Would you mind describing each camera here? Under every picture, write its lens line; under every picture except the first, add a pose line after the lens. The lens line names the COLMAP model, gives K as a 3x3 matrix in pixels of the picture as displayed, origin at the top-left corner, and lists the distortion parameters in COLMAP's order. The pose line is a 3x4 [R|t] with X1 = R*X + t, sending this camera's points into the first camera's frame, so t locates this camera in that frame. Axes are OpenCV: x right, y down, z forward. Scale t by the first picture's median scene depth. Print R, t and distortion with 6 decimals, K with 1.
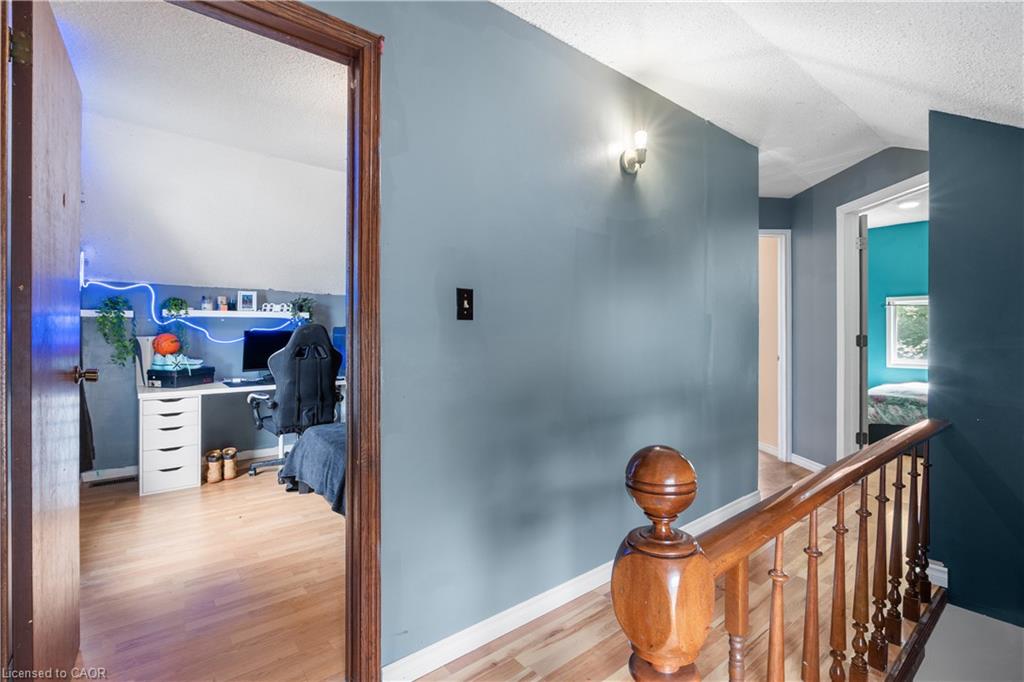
lens RADIAL K [[469.3, 0, 518.8], [0, 469.3, 333.9], [0, 0, 1]] dist [-0.016437, 0.000559]
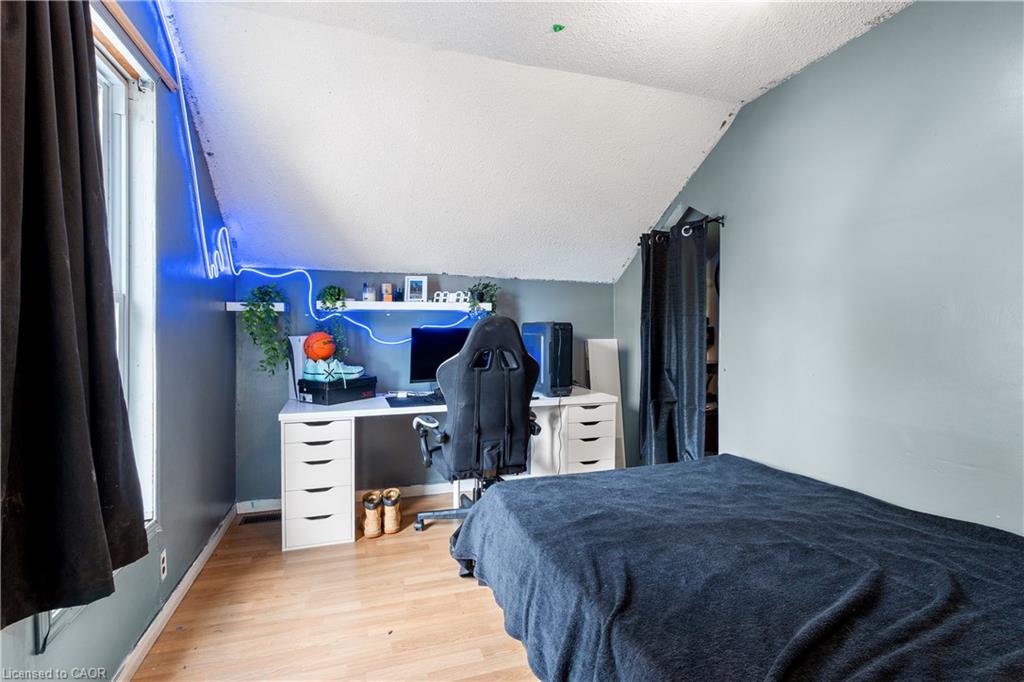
lens RADIAL K [[469.3, 0, 518.8], [0, 469.3, 333.9], [0, 0, 1]] dist [-0.016437, 0.000559]
pose [[0.937015, -0.000267, -0.349290, -0.180963], [0.001874, 0.999989, 0.004261, -0.000399], [0.349285, -0.004647, 0.937005, 0.389424]]
